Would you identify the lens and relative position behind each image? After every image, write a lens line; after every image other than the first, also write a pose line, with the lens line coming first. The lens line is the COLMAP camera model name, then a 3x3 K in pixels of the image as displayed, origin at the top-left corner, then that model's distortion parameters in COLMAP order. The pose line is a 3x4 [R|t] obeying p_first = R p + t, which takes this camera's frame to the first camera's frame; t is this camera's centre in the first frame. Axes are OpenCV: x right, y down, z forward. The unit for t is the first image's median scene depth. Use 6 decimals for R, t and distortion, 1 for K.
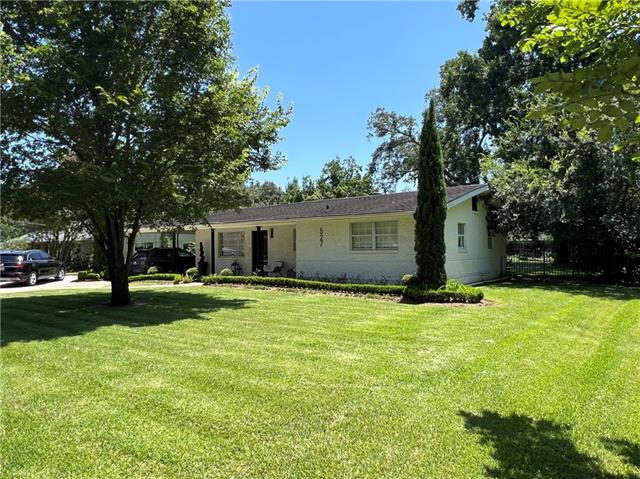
lens RADIAL K [[429.5, 0, 320.6], [0, 429.5, 240.7], [0, 0, 1]] dist [0.003410, -0.003245]
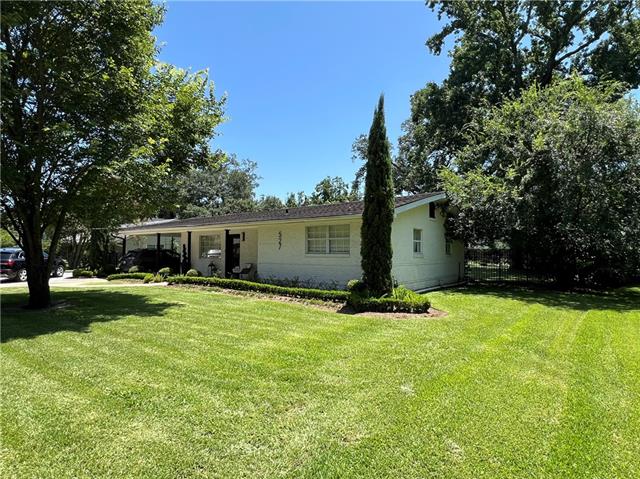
lens RADIAL K [[342.8, 0, 319.8], [0, 342.8, 240.7], [0, 0, 1]] dist [-0.000488, 0.000978]
pose [[0.999802, 0.016736, -0.010805, 0.106654], [-0.016925, 0.999700, -0.017686, 0.005318], [0.010506, 0.017865, 0.999785, 0.187853]]
